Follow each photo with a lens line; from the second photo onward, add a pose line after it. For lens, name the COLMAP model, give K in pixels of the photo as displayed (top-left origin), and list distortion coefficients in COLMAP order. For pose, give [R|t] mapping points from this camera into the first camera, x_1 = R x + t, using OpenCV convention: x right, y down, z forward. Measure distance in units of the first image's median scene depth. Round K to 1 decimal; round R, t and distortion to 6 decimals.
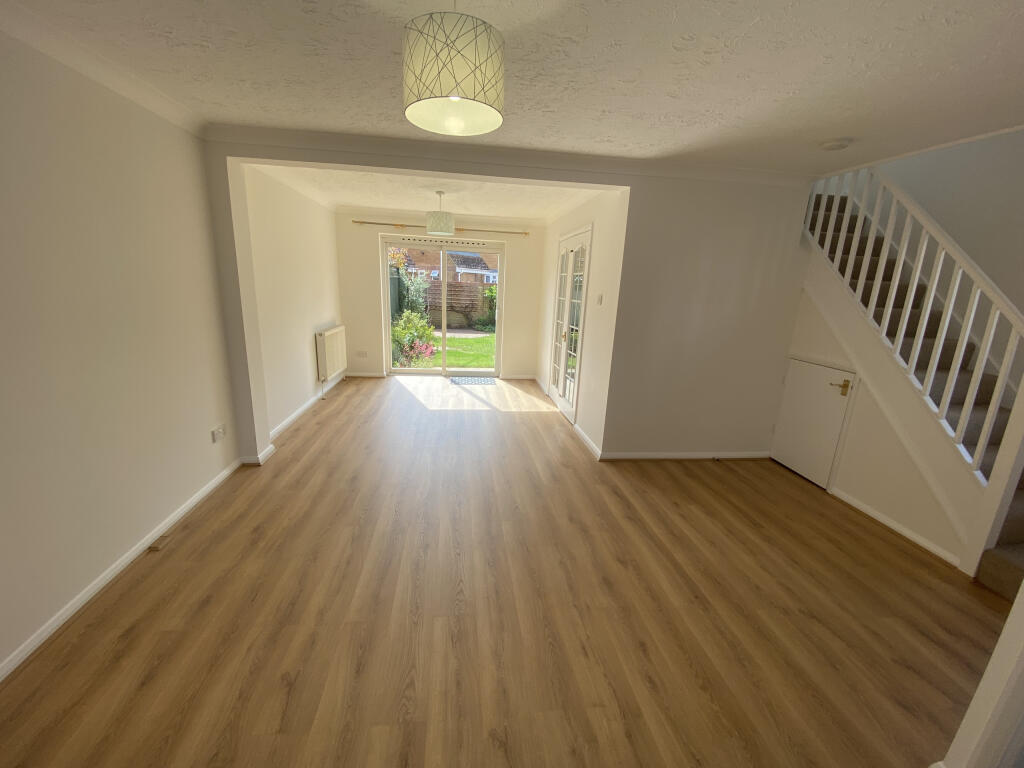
lens RADIAL K [[414.5, 0, 512.0], [0, 414.5, 384.0], [0, 0, 1]] dist [0.001125, -0.000127]
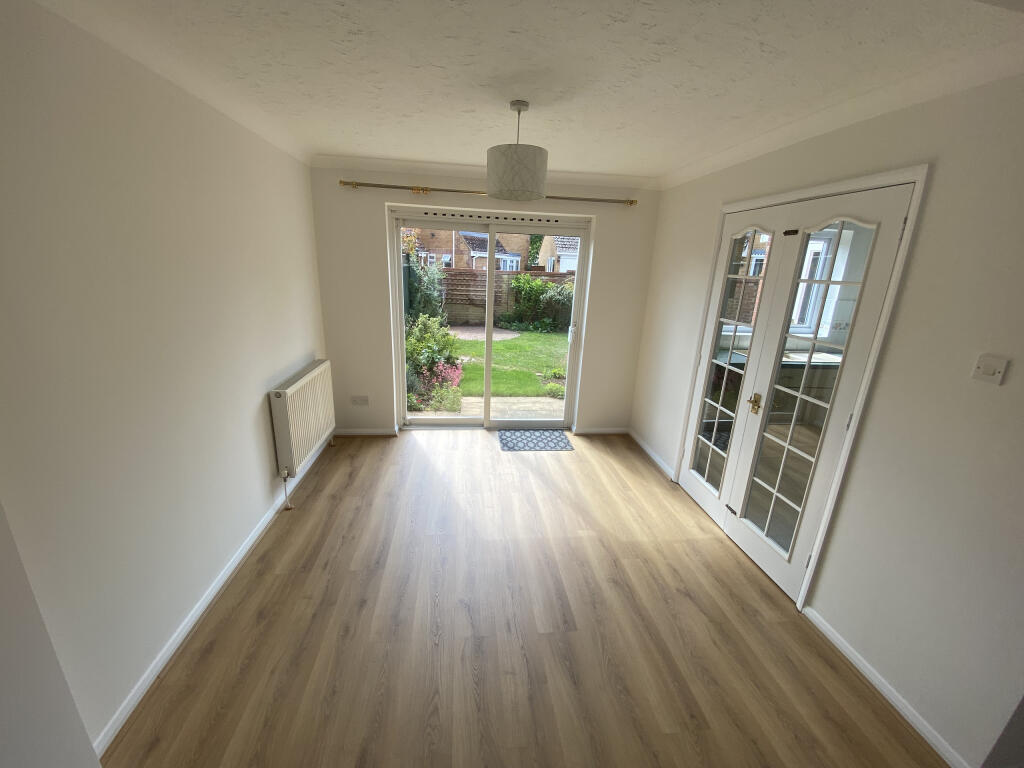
lens RADIAL K [[414.5, 0, 512.0], [0, 414.5, 384.0], [0, 0, 1]] dist [0.001125, -0.000127]
pose [[0.999903, 0.001182, -0.013857, -0.116581], [-0.000606, 0.999139, 0.041475, -0.116245], [0.013894, -0.041463, 0.999043, 0.357697]]
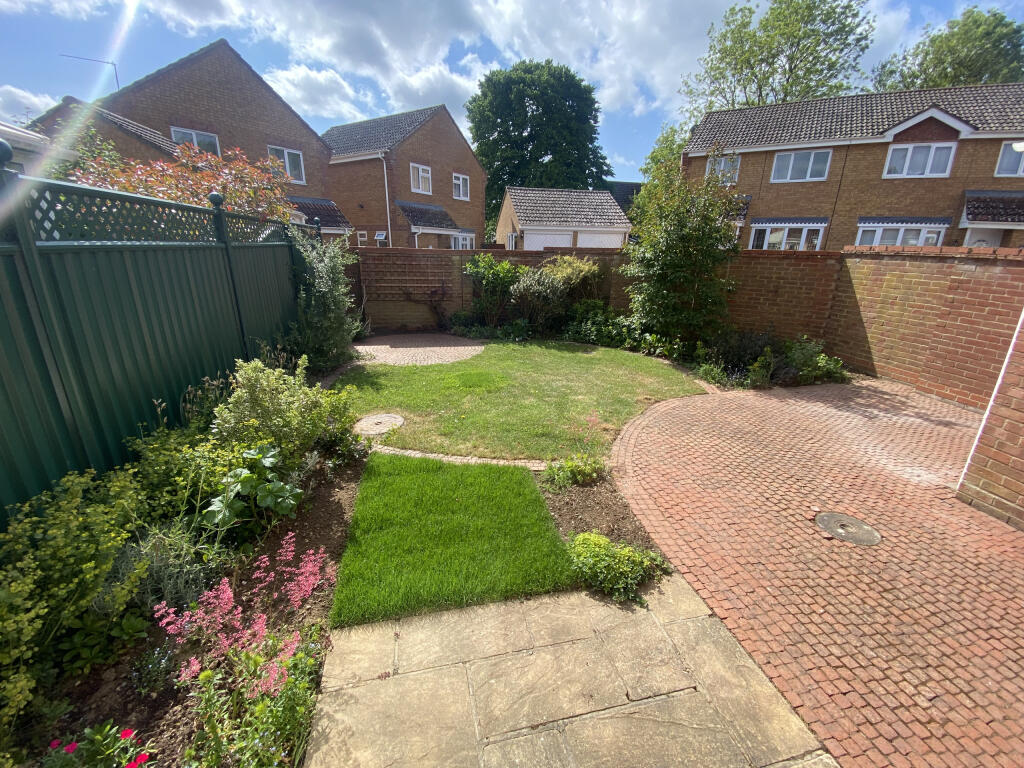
lens RADIAL K [[414.5, 0, 512.0], [0, 414.5, 384.0], [0, 0, 1]] dist [0.001125, -0.000127]
pose [[0.995371, -0.051718, 0.081000, -0.126382], [0.044565, 0.995144, 0.087759, -0.247655], [-0.085146, -0.083743, 0.992843, 0.955230]]
